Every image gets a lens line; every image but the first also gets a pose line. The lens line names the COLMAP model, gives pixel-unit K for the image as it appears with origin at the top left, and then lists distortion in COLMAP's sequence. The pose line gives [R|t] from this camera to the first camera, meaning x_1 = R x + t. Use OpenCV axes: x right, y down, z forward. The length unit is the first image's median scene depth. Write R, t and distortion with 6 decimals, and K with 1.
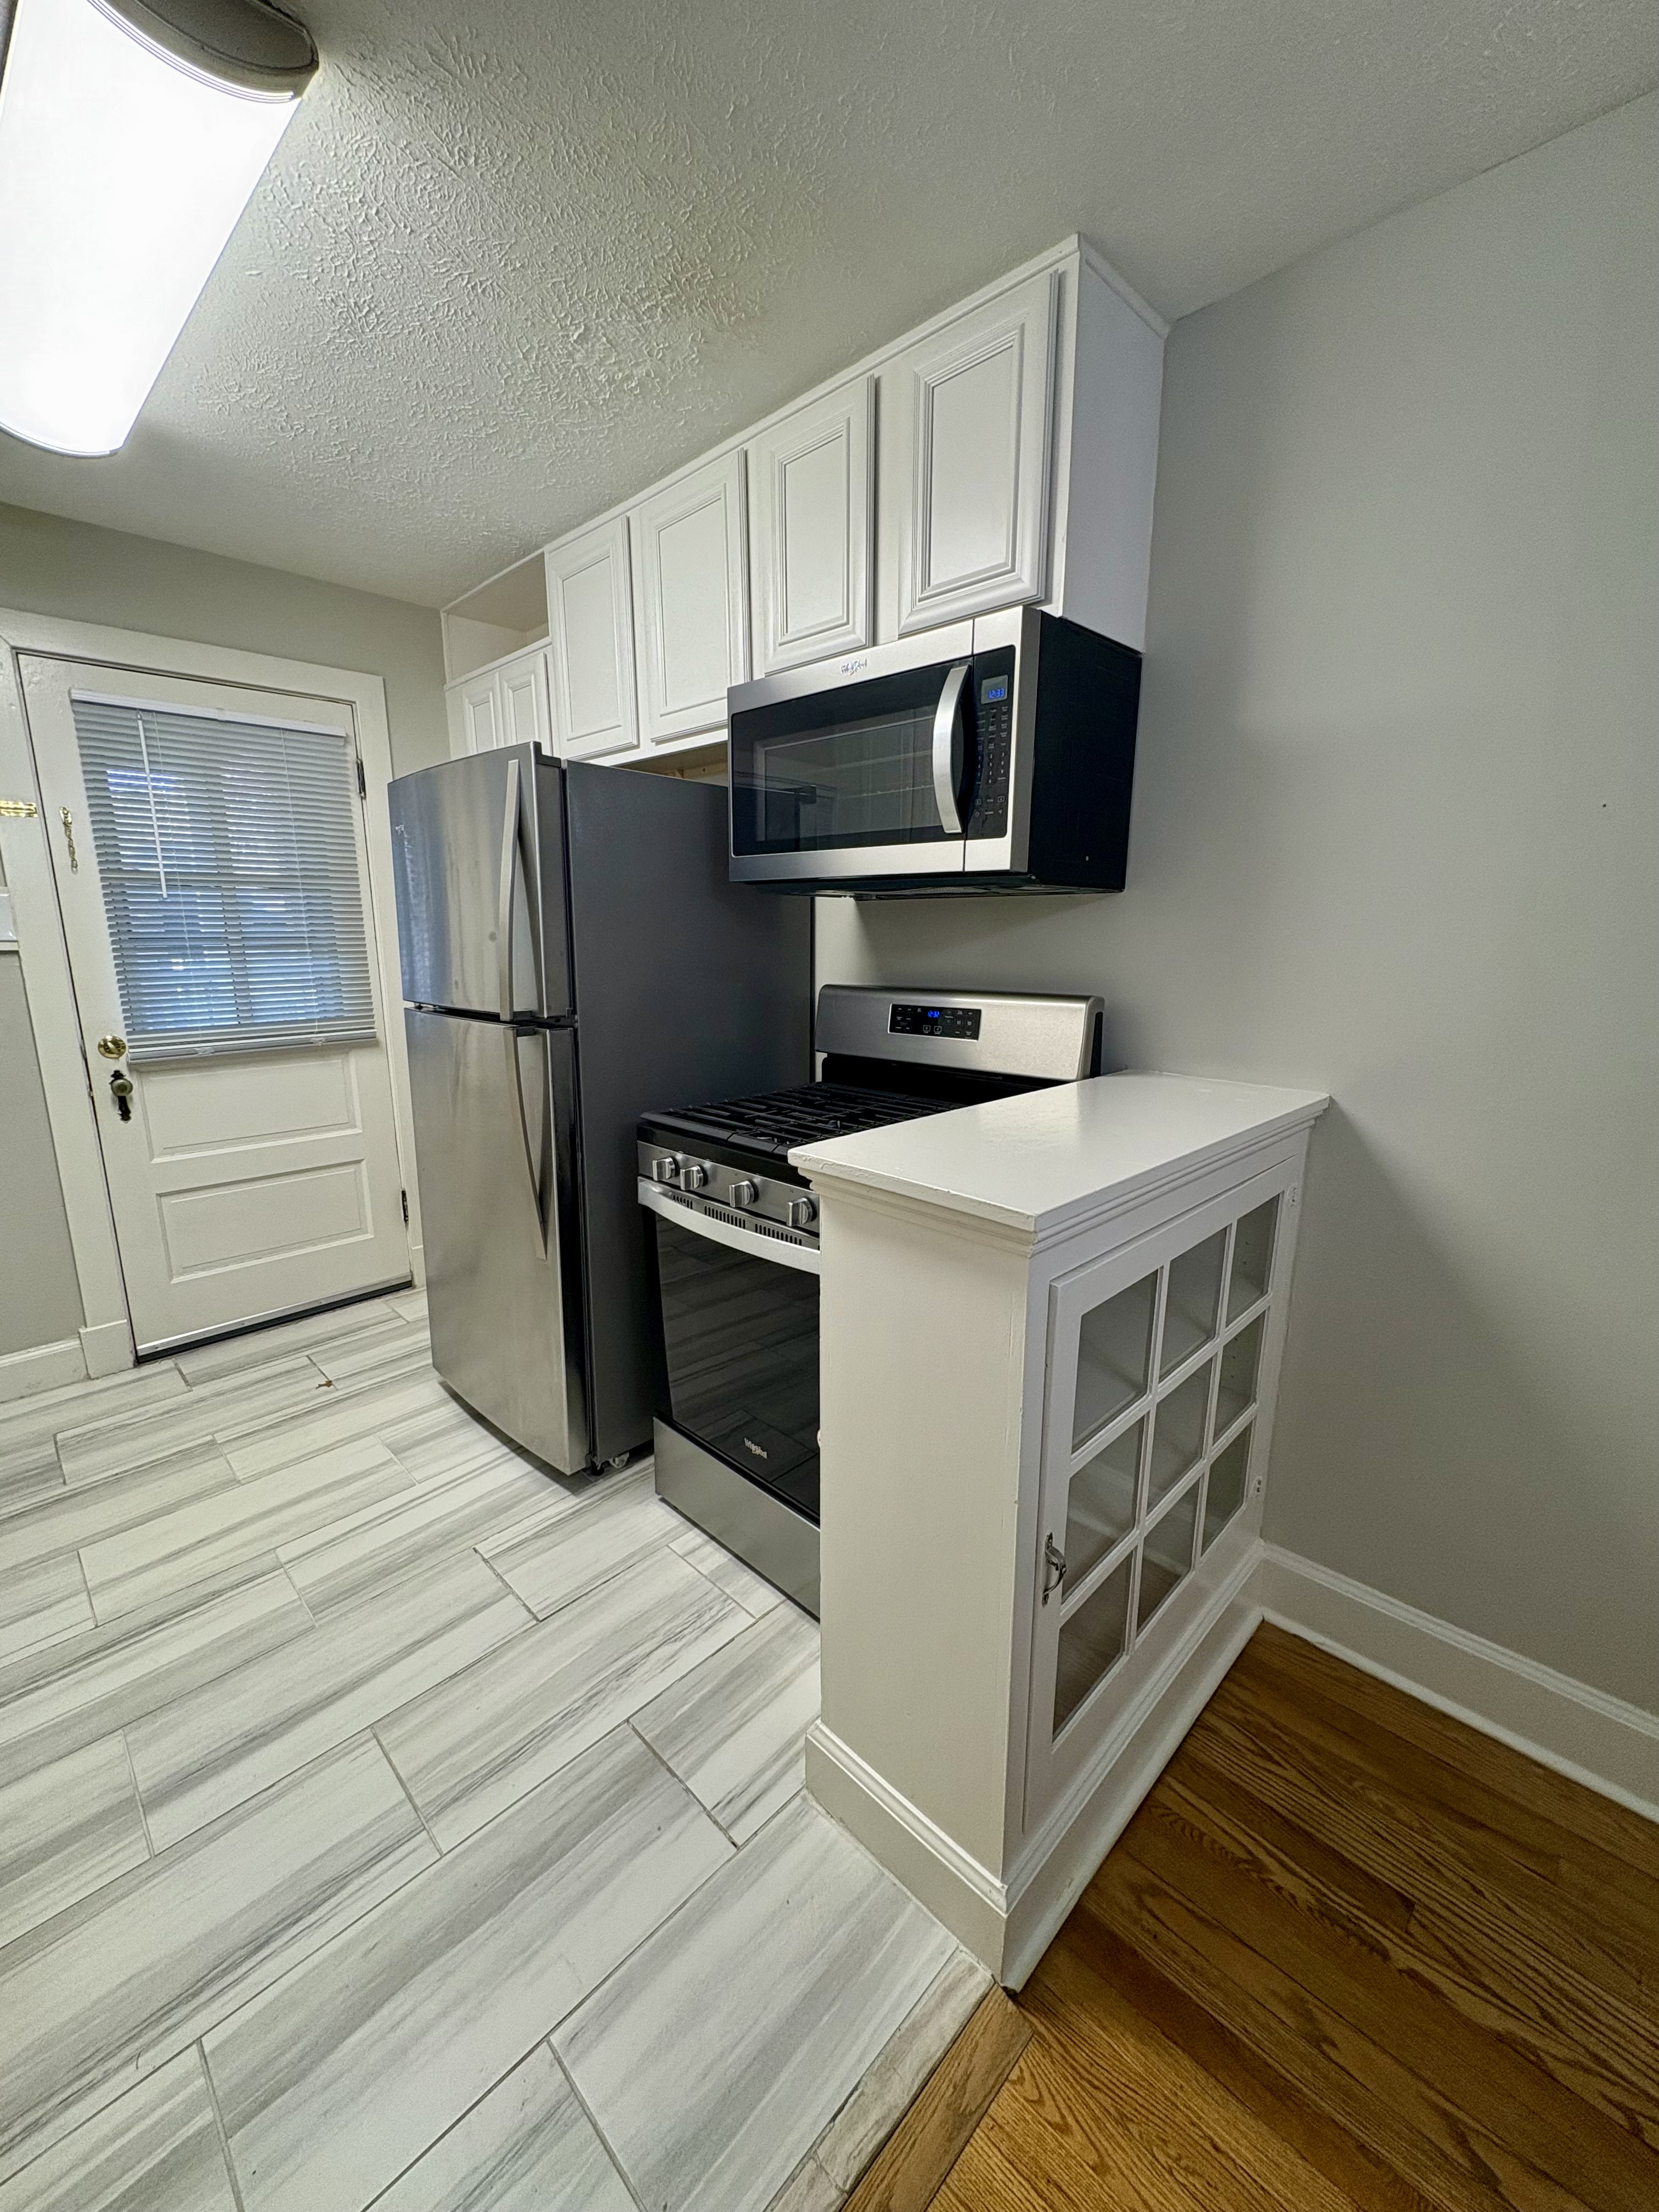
lens RADIAL K [[877.0, 0, 828.4], [0, 877.0, 1104.9], [0, 0, 1]] dist [0.000145, 0.000225]
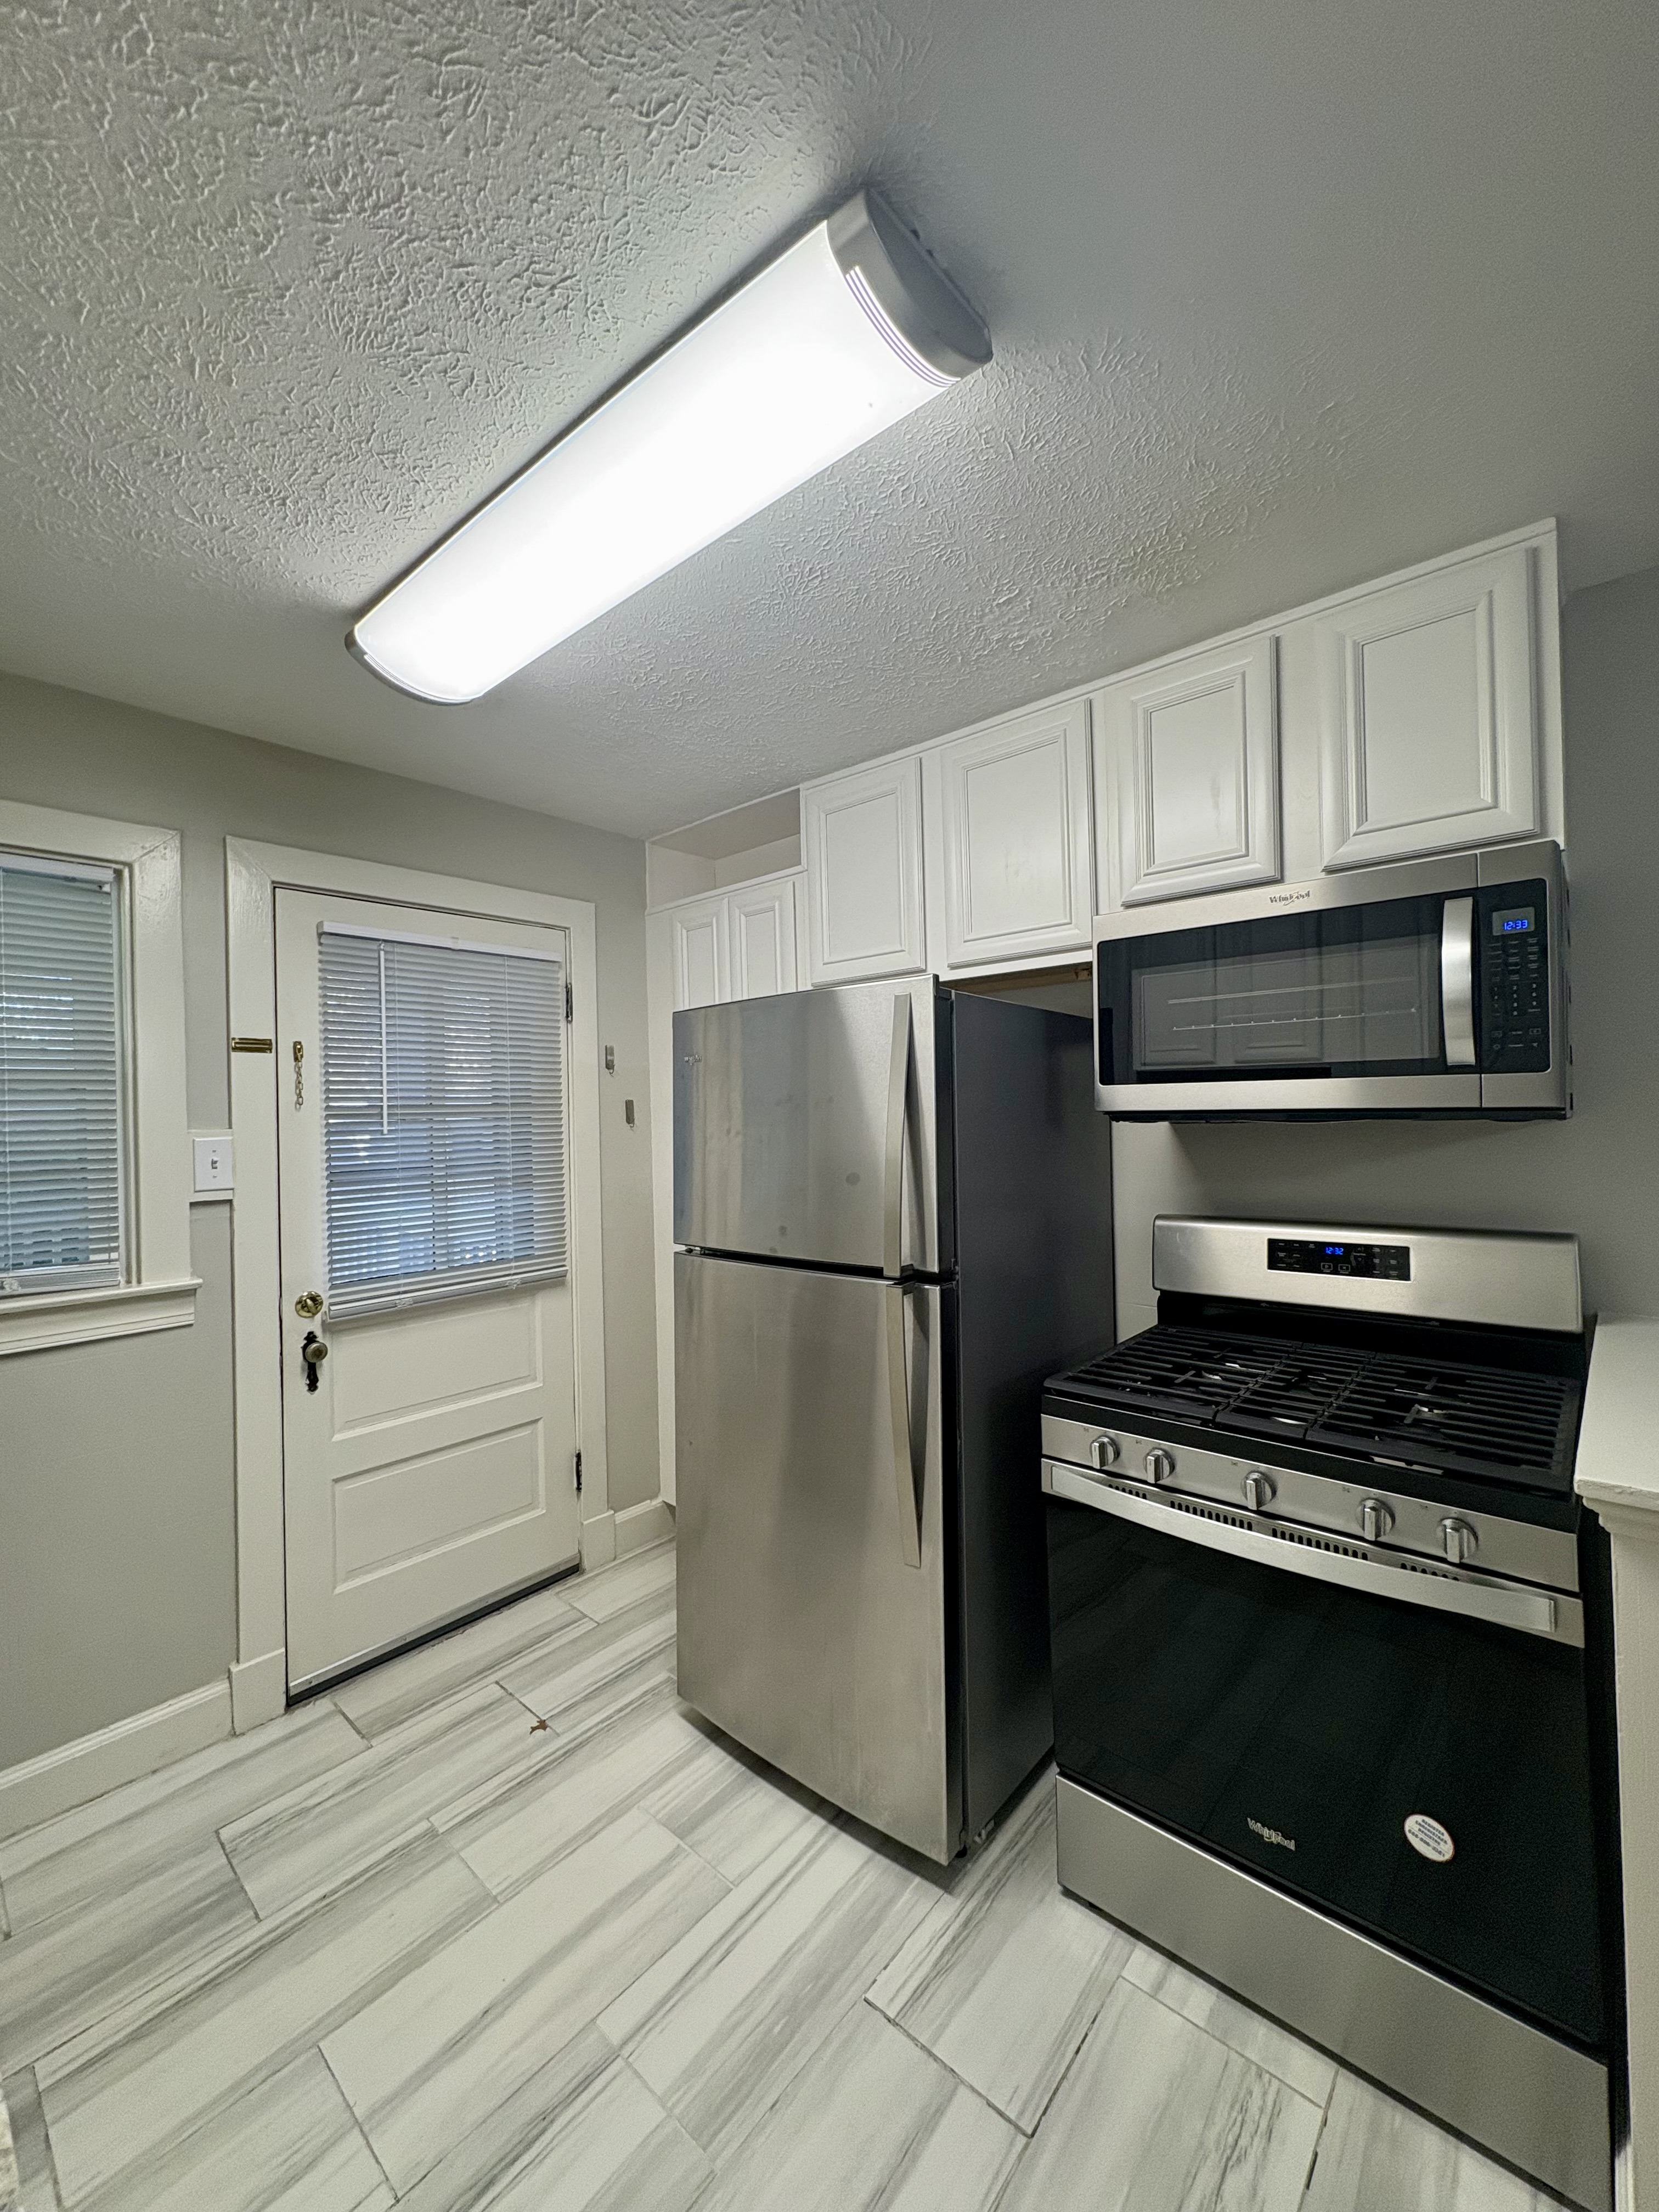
lens RADIAL K [[877.0, 0, 828.4], [0, 877.0, 1104.9], [0, 0, 1]] dist [0.000145, 0.000225]
pose [[0.998414, -0.021761, 0.051925, -0.400726], [0.032229, 0.977130, -0.210186, -0.069692], [-0.046164, 0.211526, 0.976282, 0.101773]]
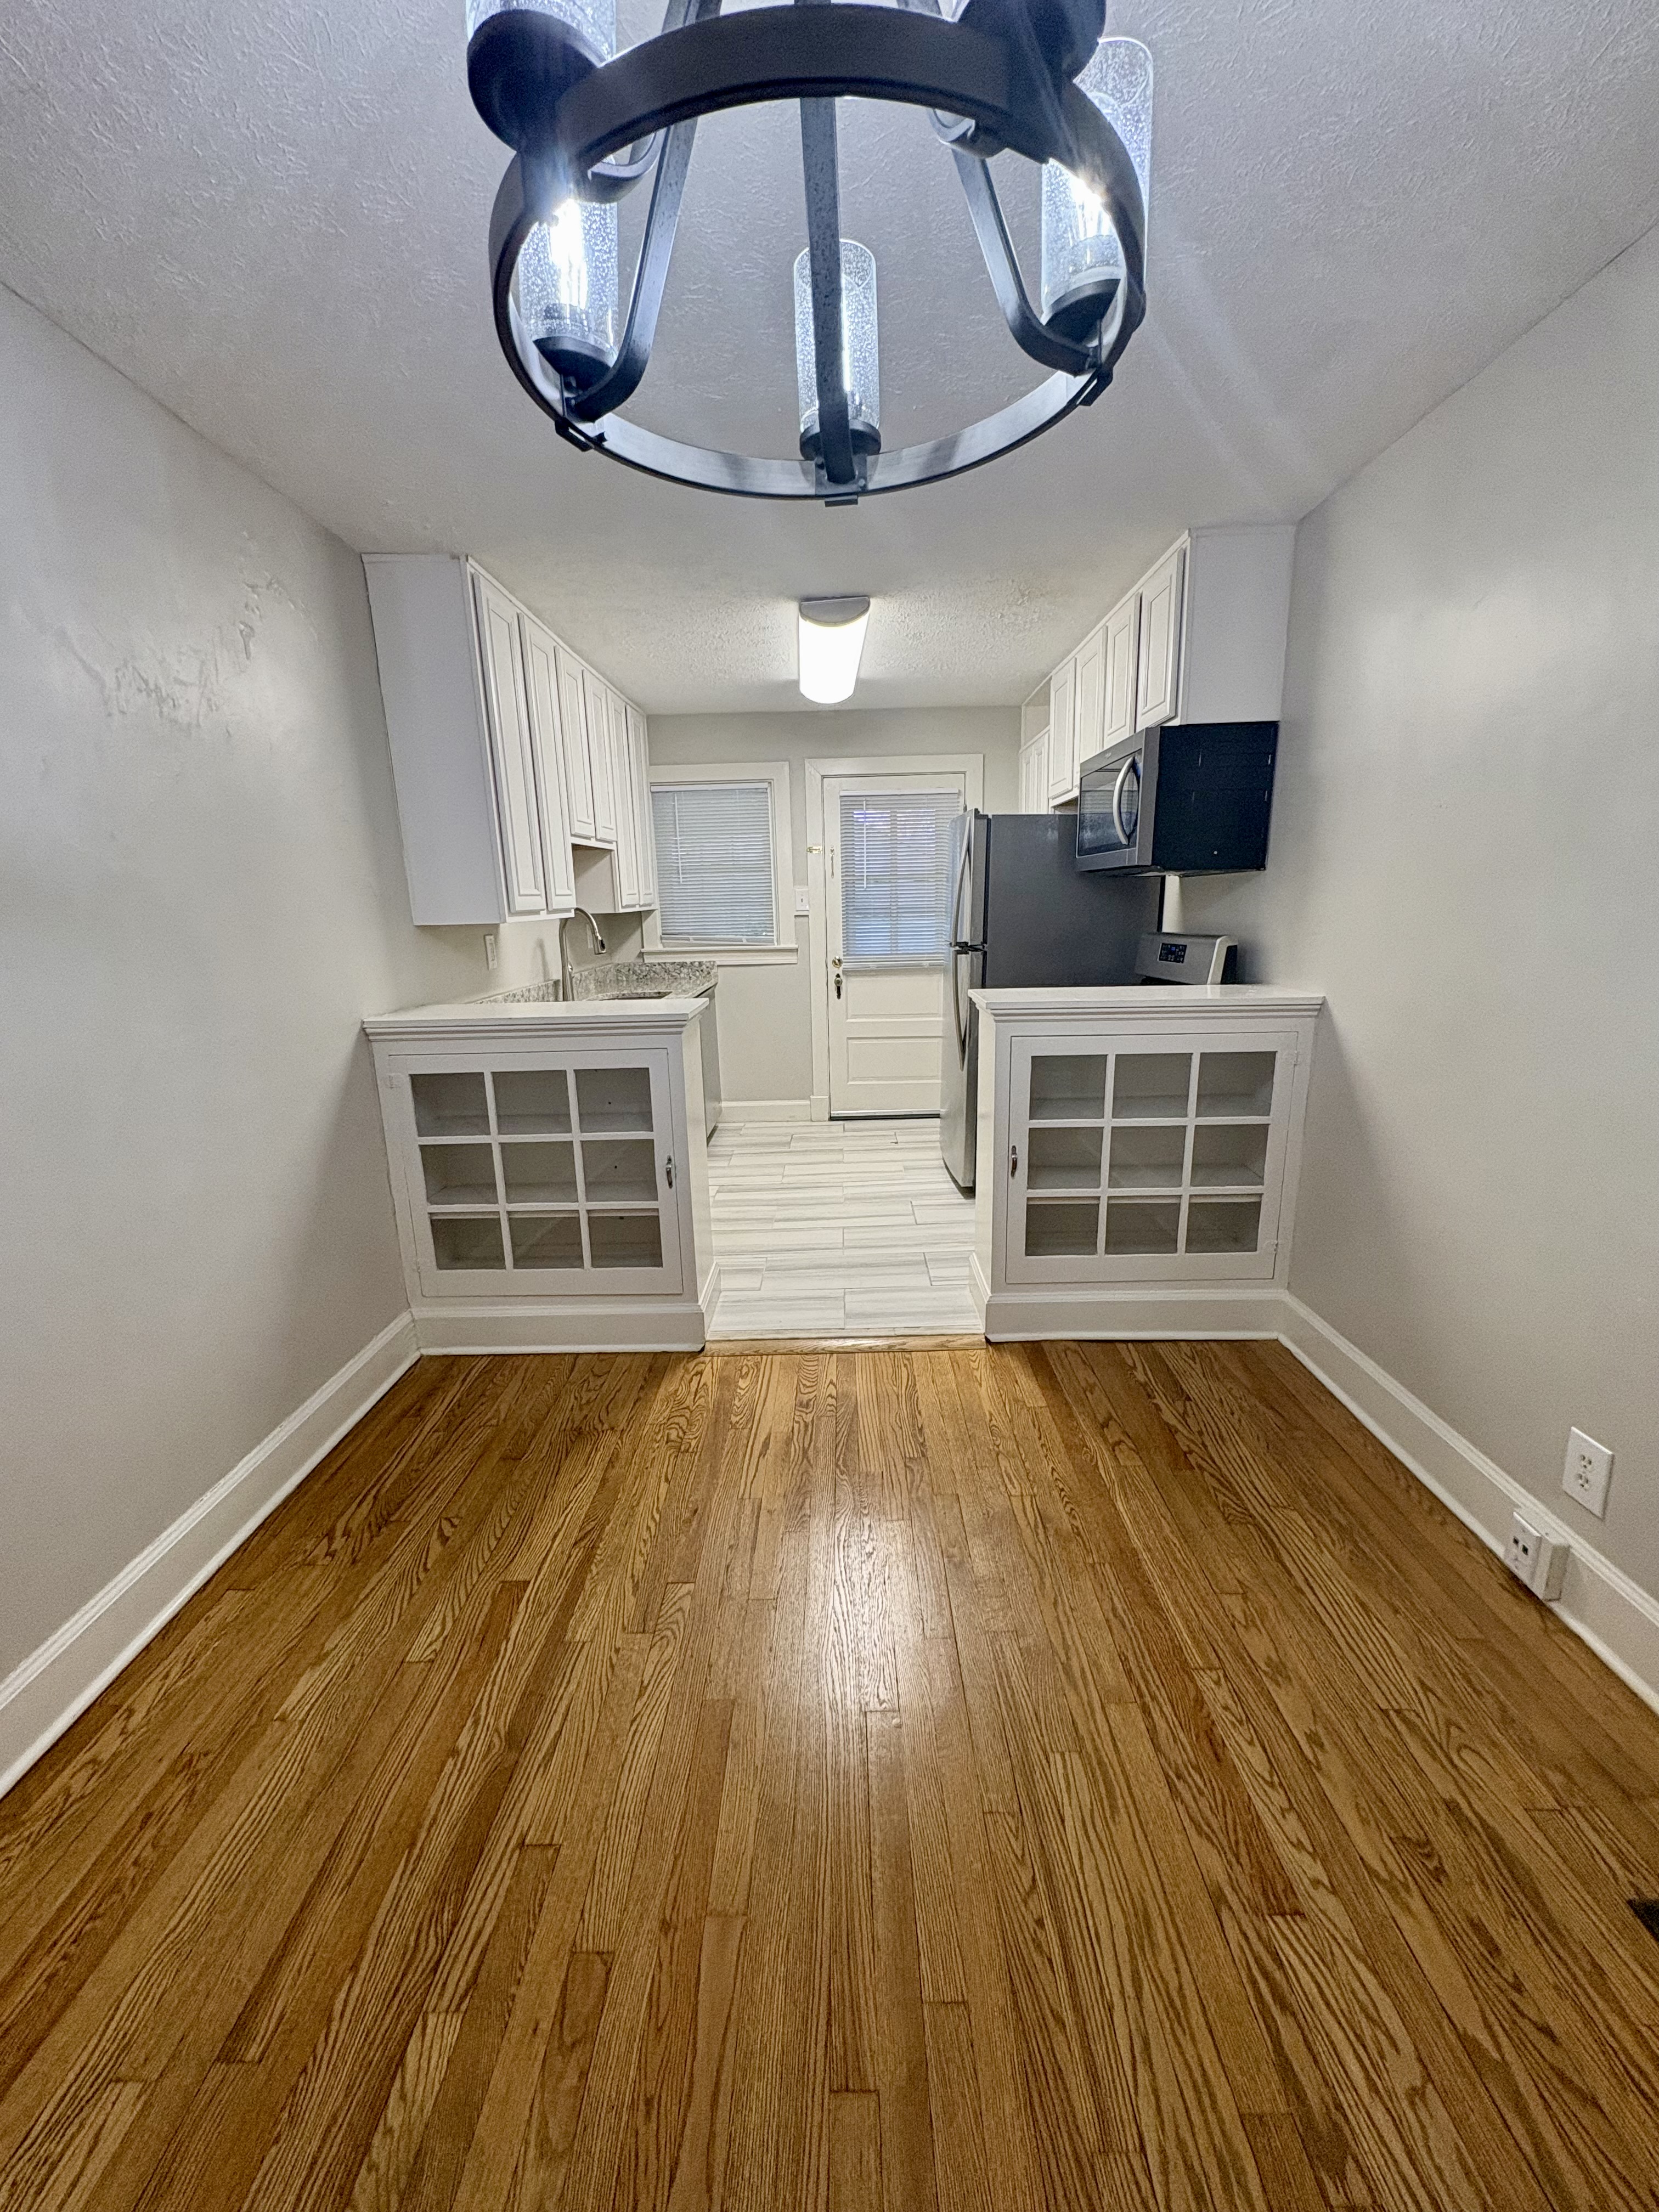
lens RADIAL K [[879.2, 0, 828.7], [0, 879.2, 1105.5], [0, 0, 1]] dist [0.001797, -0.000014]
pose [[0.695267, 0.144616, -0.704052, 0.782925], [-0.122056, 0.989078, 0.082628, 0.115754], [0.708312, 0.028485, 0.705325, -0.538221]]
